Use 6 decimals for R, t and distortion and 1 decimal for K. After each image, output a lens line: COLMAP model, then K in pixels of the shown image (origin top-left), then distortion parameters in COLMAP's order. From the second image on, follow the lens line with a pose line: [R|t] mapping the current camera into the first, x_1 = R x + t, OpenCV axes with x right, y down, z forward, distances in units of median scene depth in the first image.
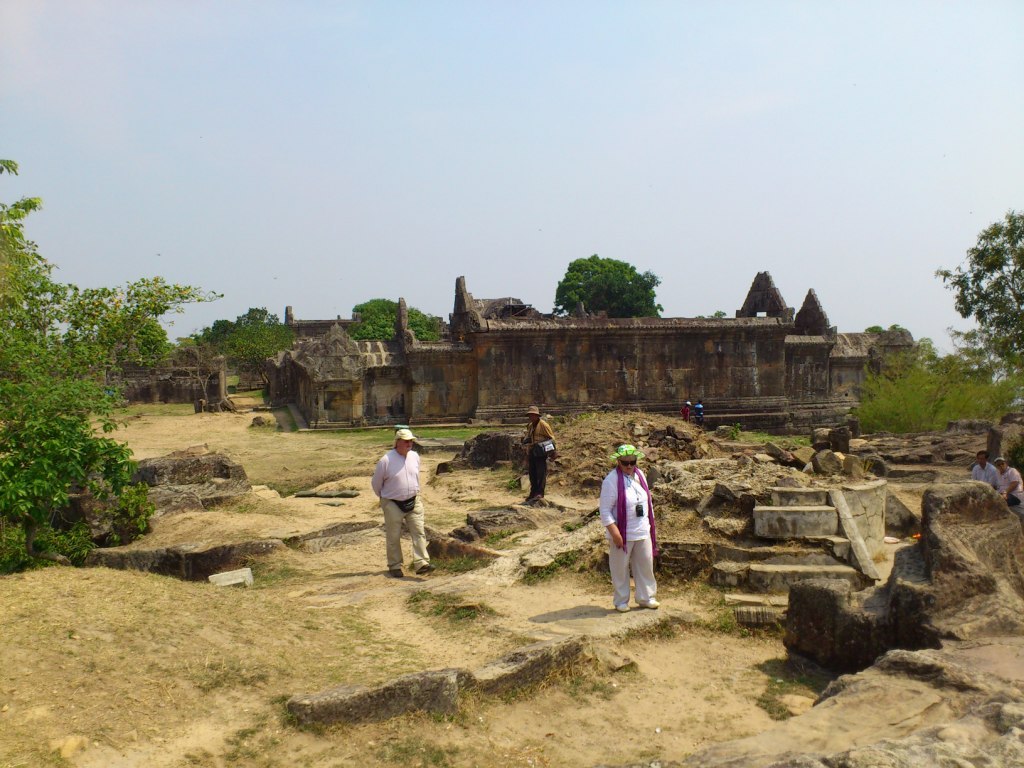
lens RADIAL K [[943.1, 0, 511.8], [0, 943.1, 383.2], [0, 0, 1]] dist [-0.013037, 0.000000]
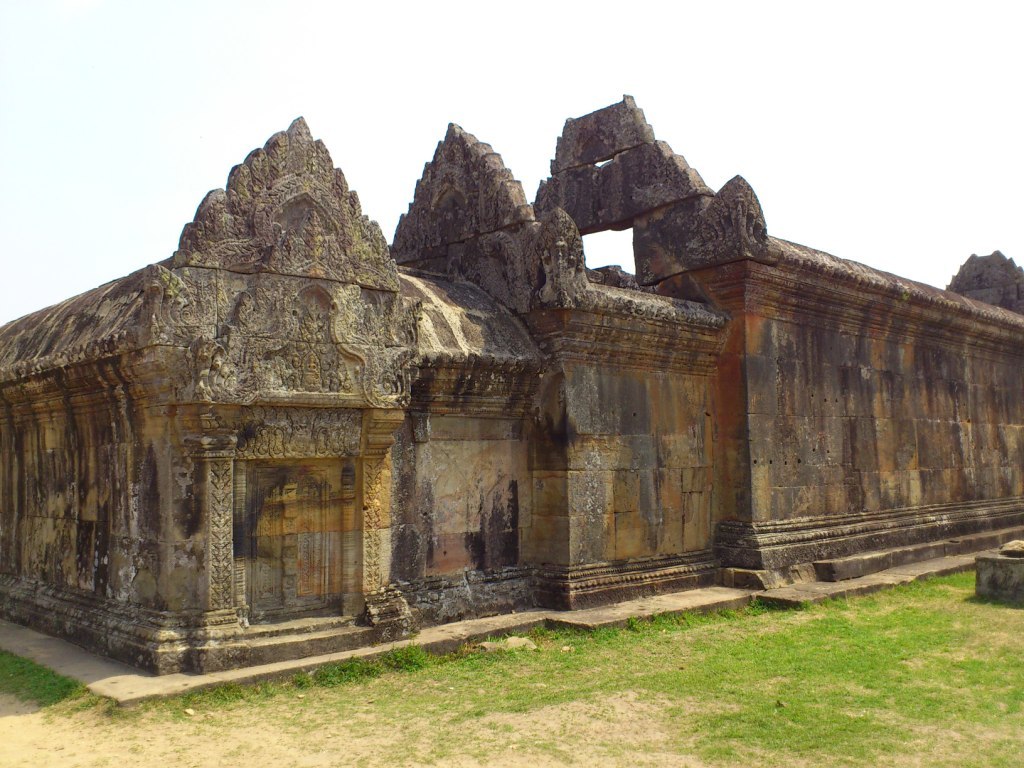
lens RADIAL K [[943.1, 0, 512.2], [0, 943.1, 386.6], [0, 0, 1]] dist [-0.013037, 0.000000]
pose [[0.879222, 0.044063, 0.474371, -0.233573], [0.020428, 0.991311, -0.129942, 0.019164], [-0.475975, 0.123938, 0.870682, 0.789420]]
